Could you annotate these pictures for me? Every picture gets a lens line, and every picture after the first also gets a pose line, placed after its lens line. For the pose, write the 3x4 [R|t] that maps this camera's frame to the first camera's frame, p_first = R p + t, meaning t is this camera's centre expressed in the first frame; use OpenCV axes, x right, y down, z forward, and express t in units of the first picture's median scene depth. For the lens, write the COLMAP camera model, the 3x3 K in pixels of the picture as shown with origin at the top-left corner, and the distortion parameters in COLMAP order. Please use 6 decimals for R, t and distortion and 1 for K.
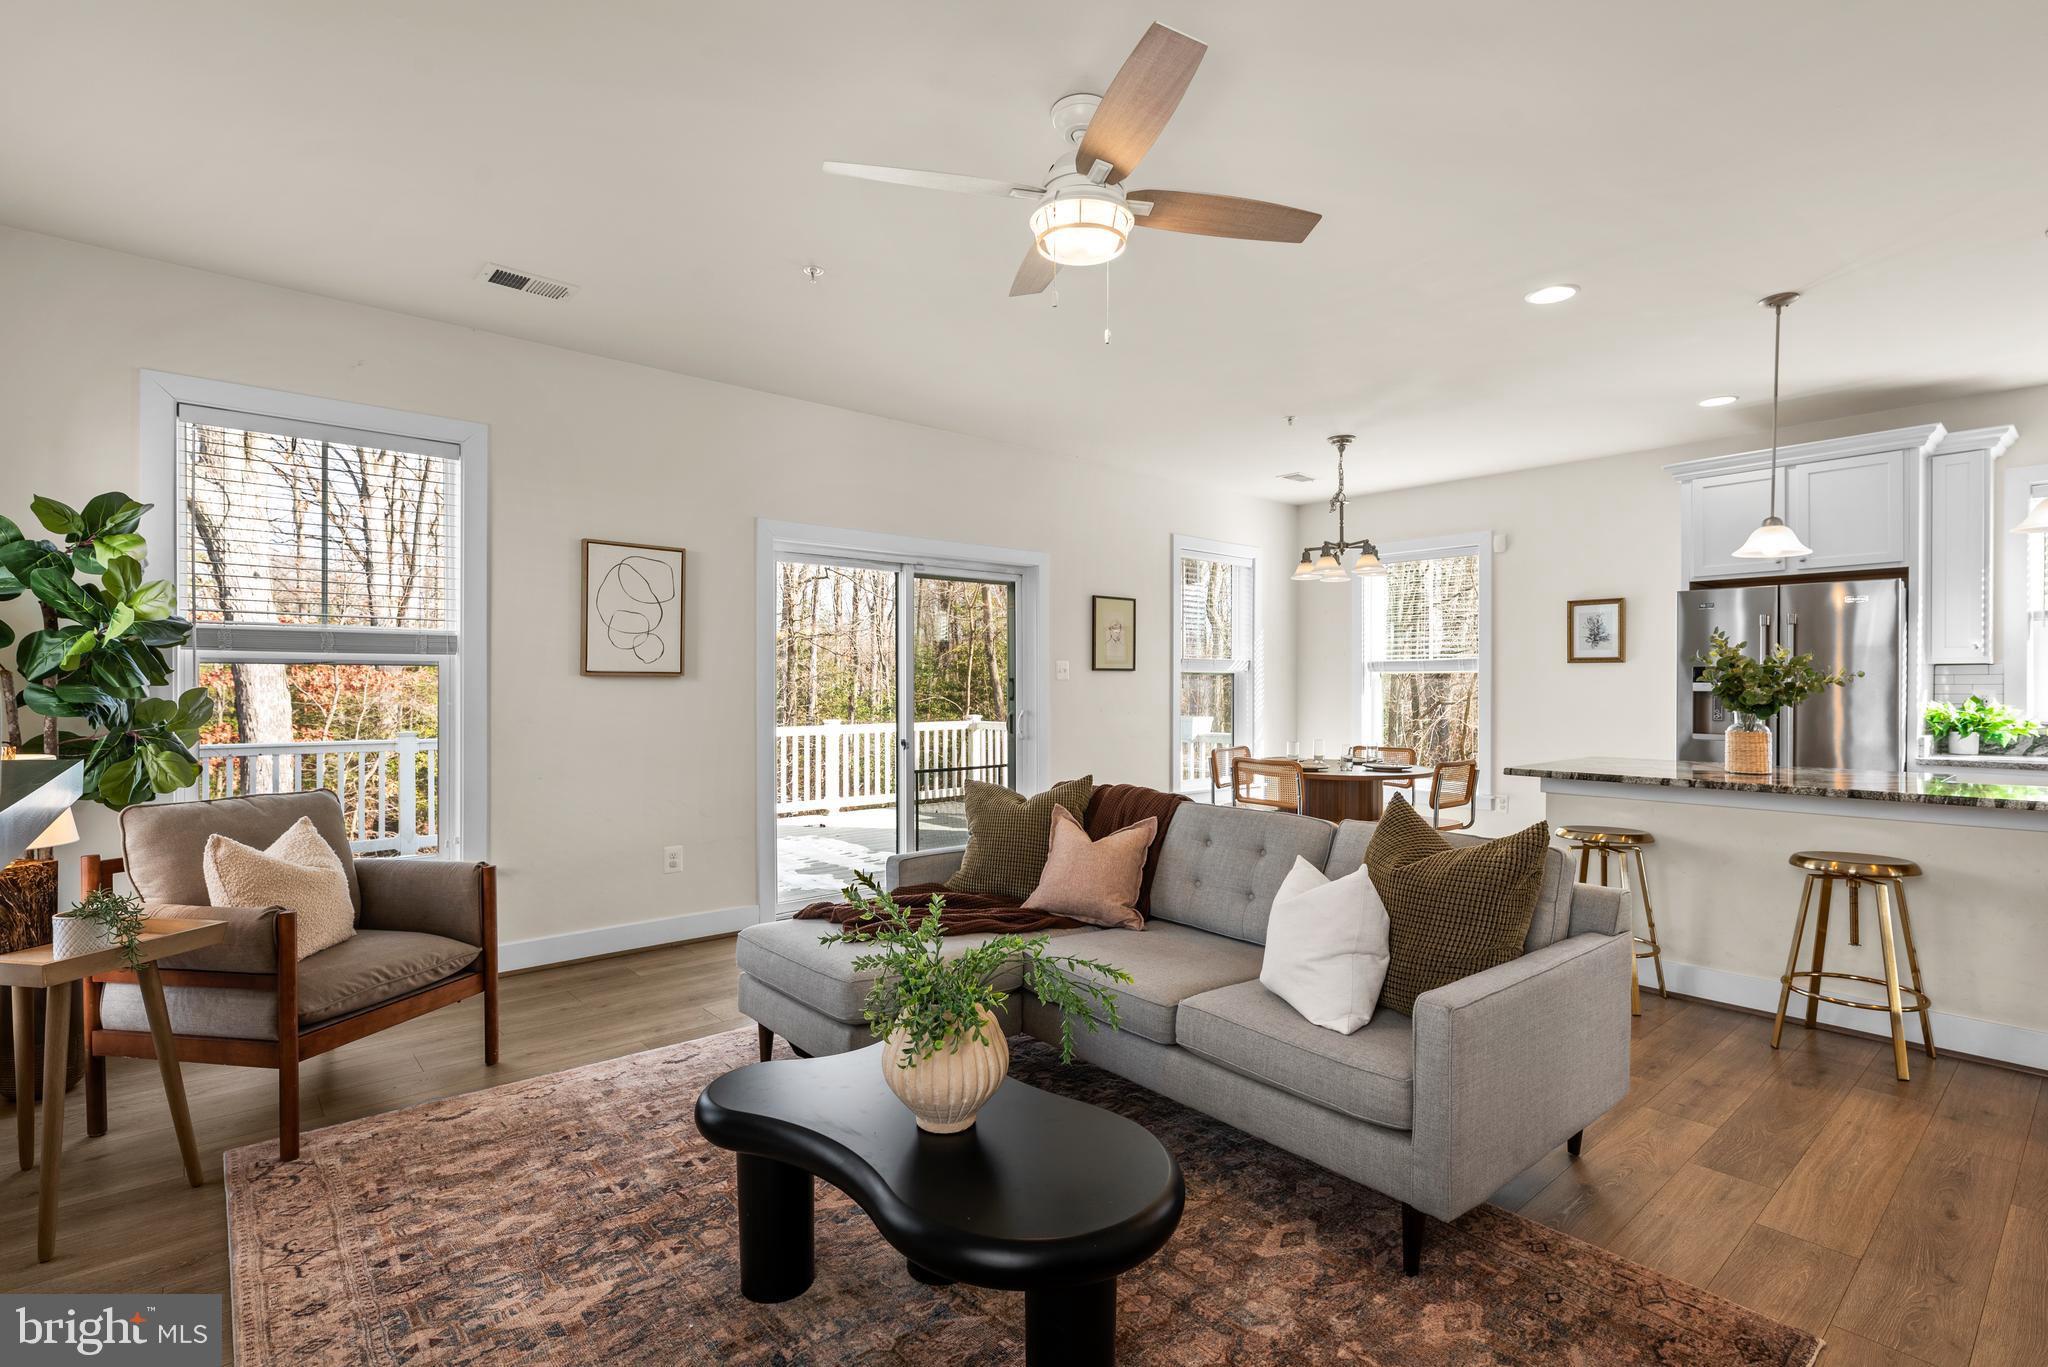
lens RADIAL K [[953.6, 0, 1032.2], [0, 953.6, 685.1], [0, 0, 1]] dist [0.000178, 0.000042]
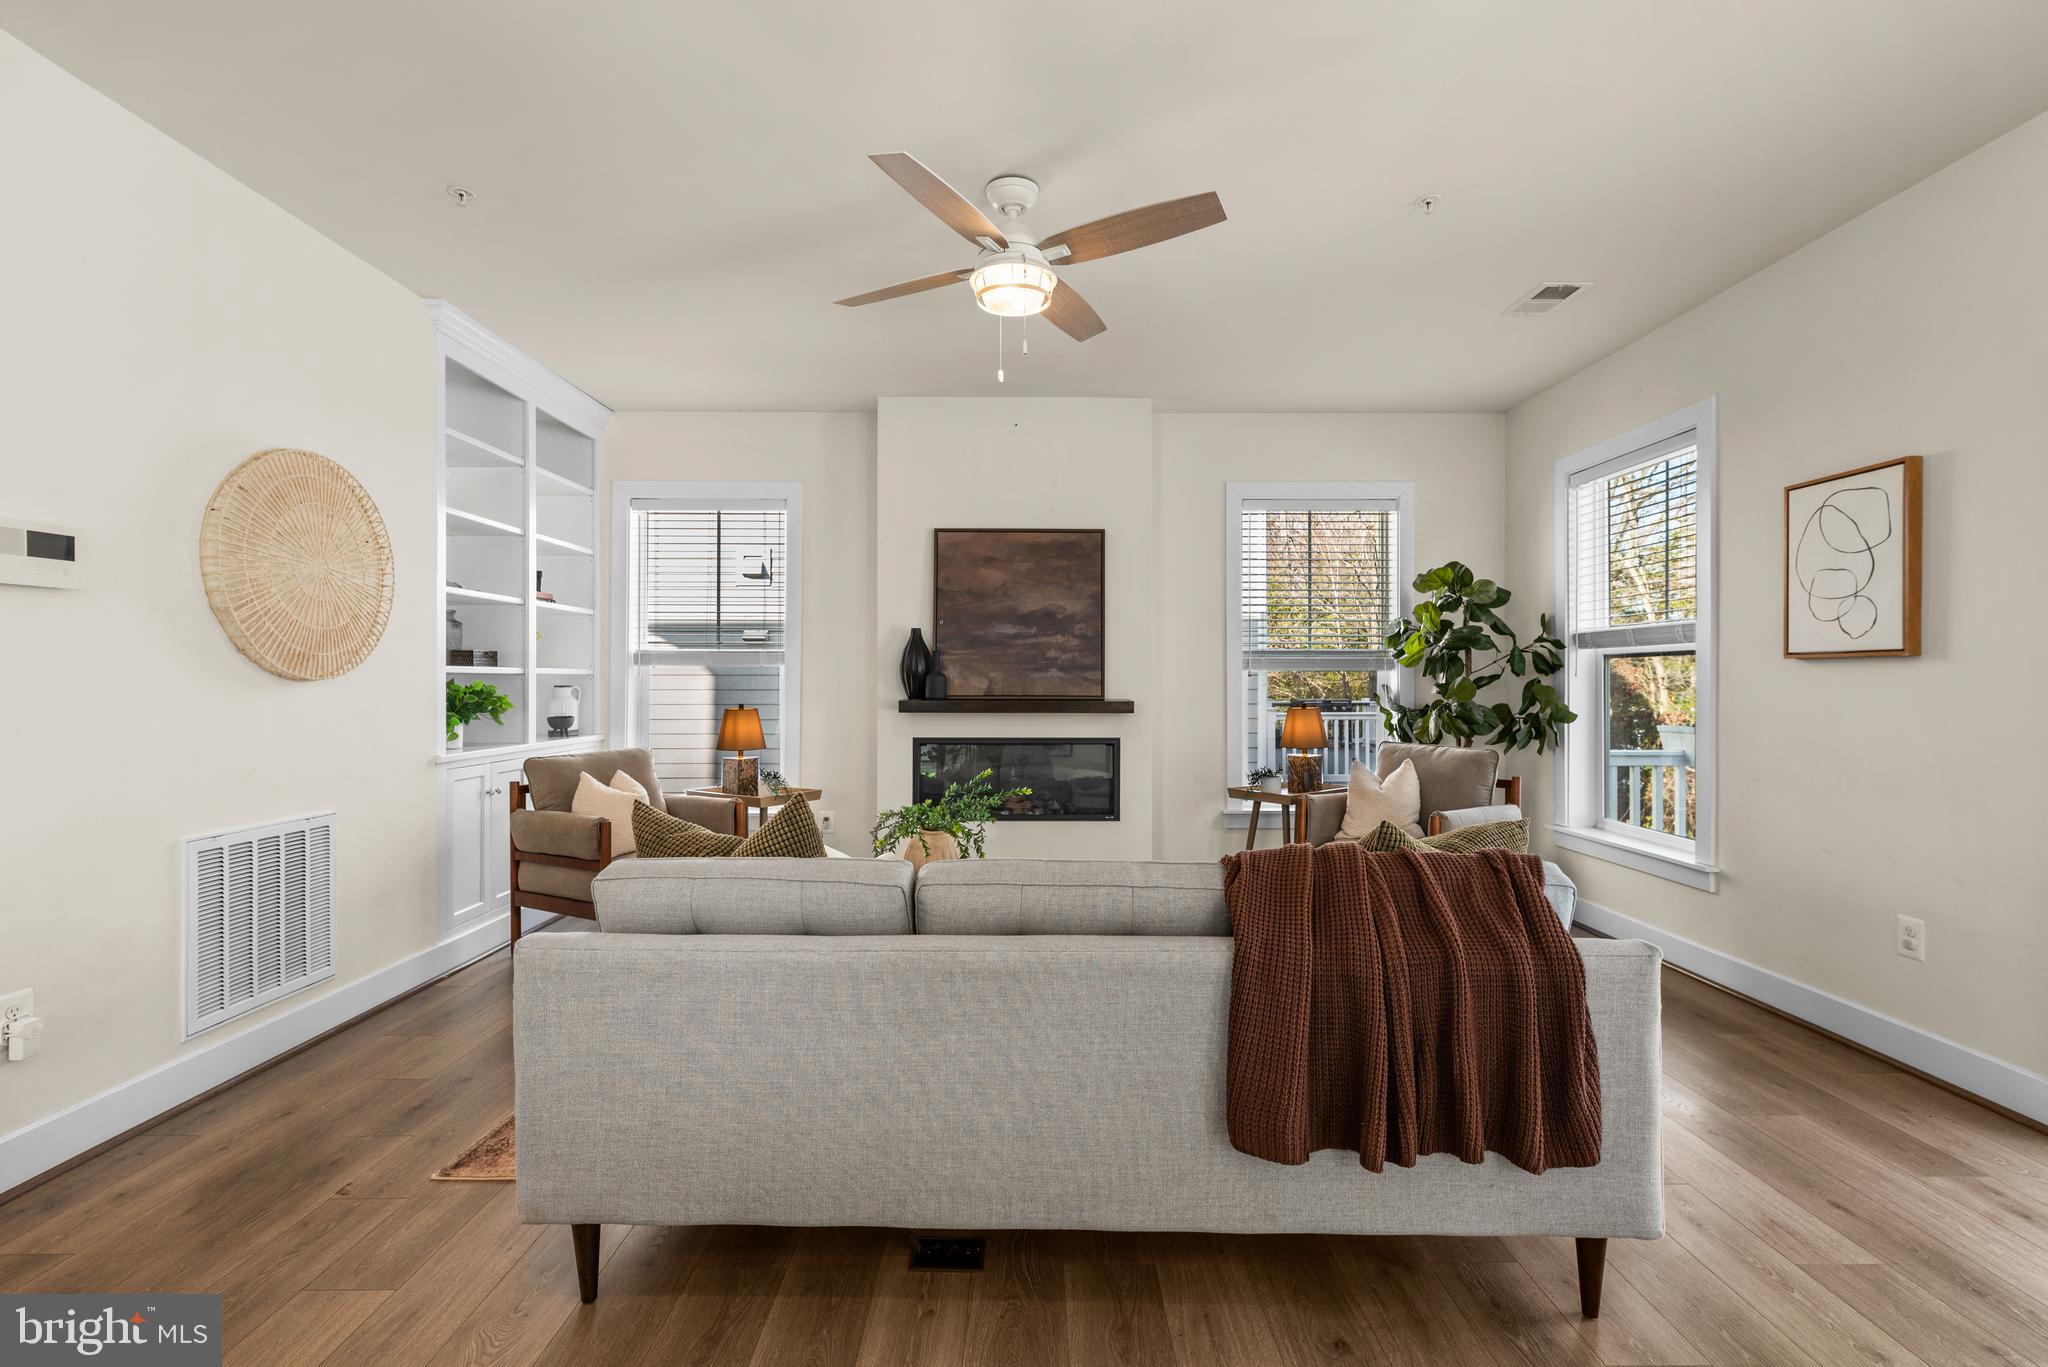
lens RADIAL K [[953.6, 0, 1032.2], [0, 953.6, 685.1], [0, 0, 1]] dist [0.000178, 0.000042]
pose [[-0.664090, -0.003969, -0.747642, 0.983570], [-0.005640, 0.999984, -0.000298, 0.028639], [0.747631, 0.004019, -0.664102, 1.910992]]
